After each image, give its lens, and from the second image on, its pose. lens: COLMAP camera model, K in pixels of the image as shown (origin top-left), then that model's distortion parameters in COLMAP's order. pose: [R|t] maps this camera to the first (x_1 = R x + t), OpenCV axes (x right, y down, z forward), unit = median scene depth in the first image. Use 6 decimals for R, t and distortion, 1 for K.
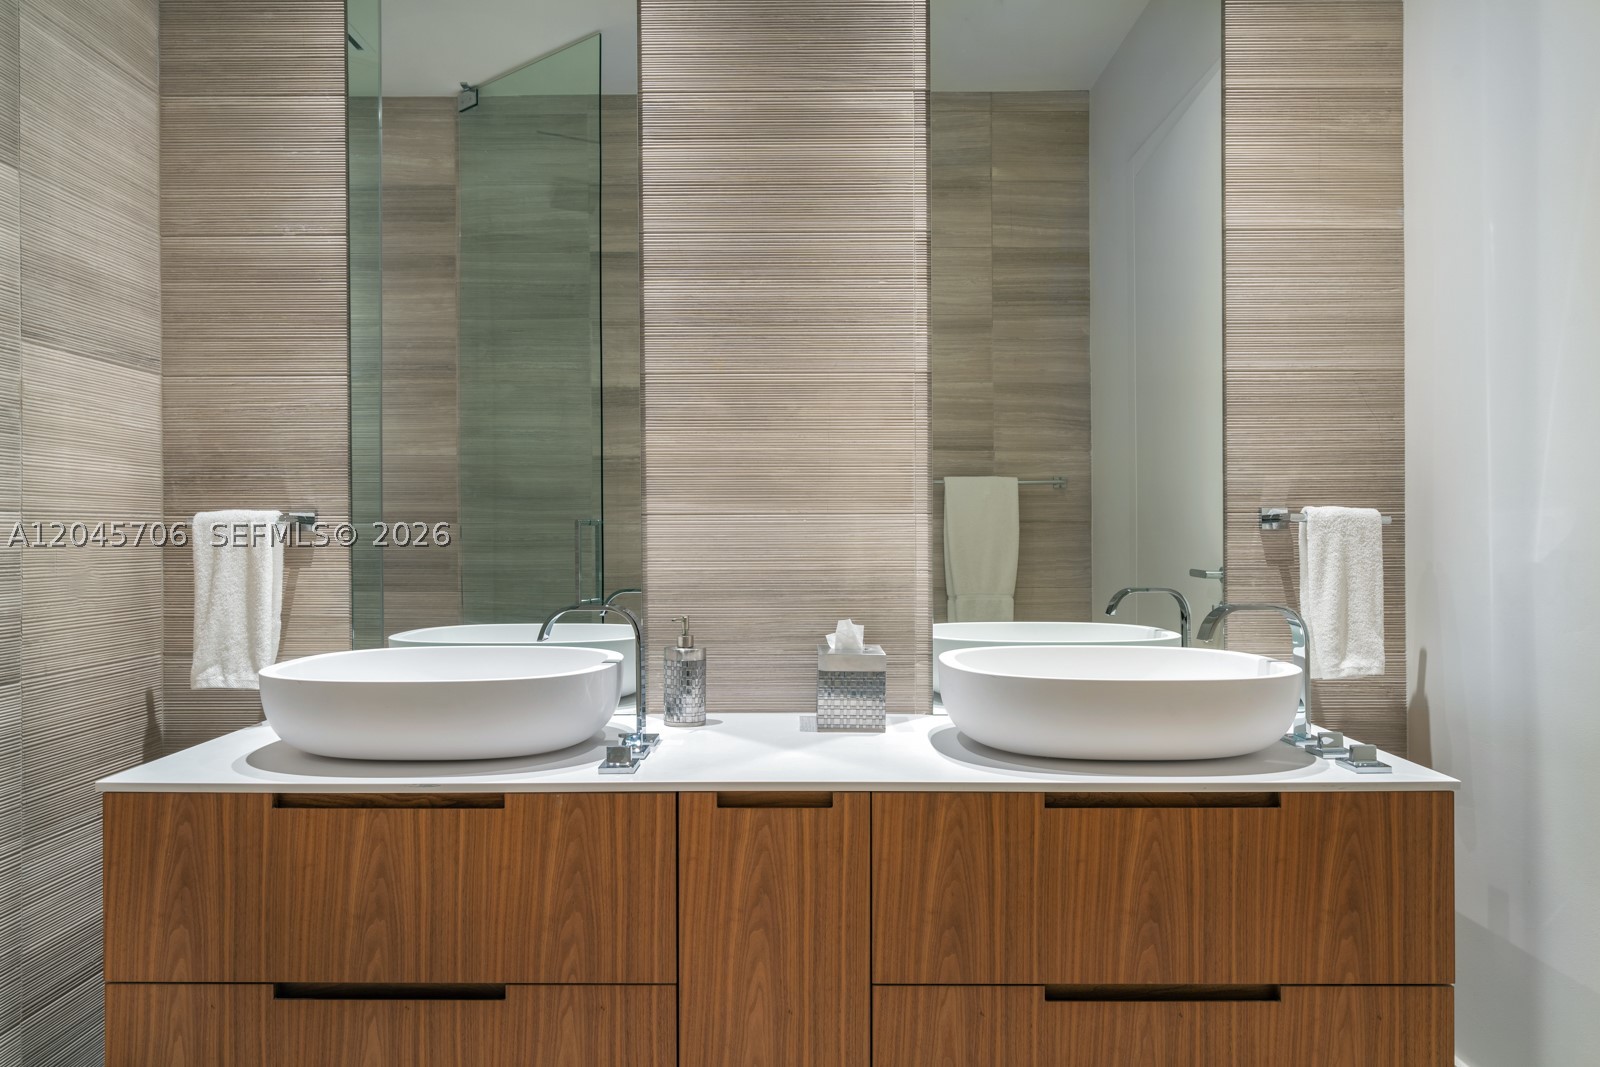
lens RADIAL K [[885.2, 0, 808.8], [0, 885.2, 530.7], [0, 0, 1]] dist [-0.006689, 0.003745]
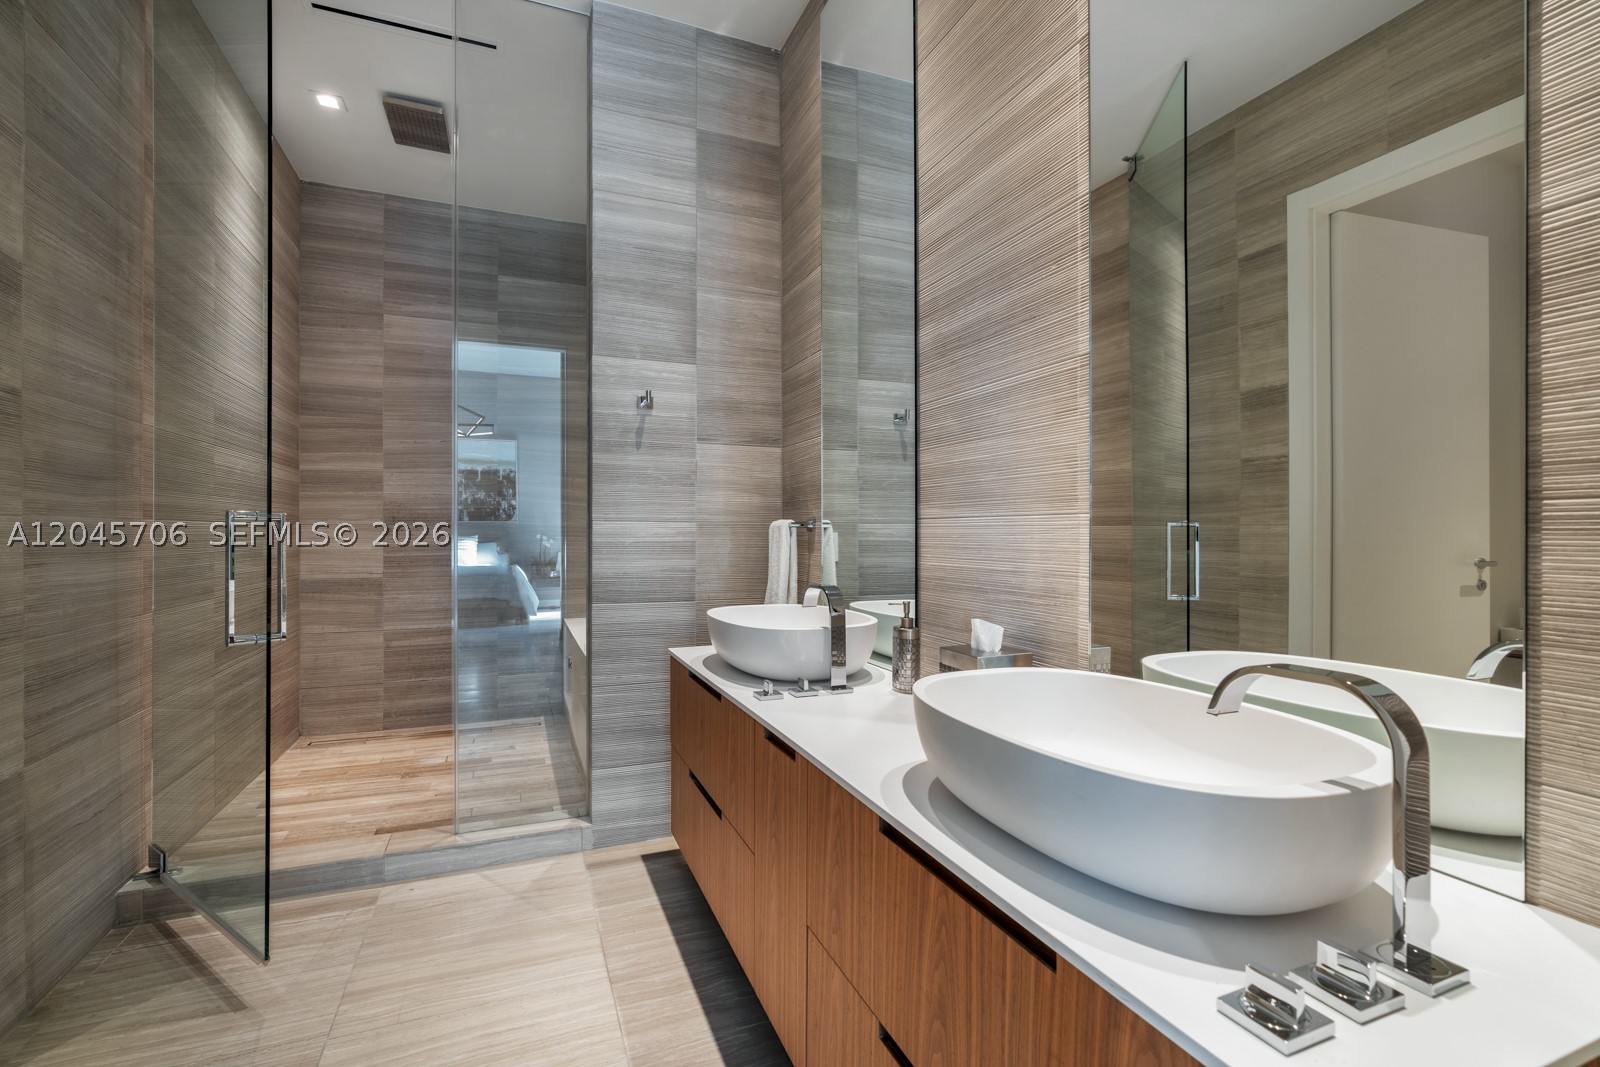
lens RADIAL K [[720.9, 0, 814.0], [0, 720.9, 531.9], [0, 0, 1]] dist [-0.010648, 0.004026]
pose [[0.392026, 0.002602, -0.919950, 0.684963], [-0.001900, 0.999996, 0.002019, -0.001637], [0.919952, 0.000957, 0.392029, 0.468094]]
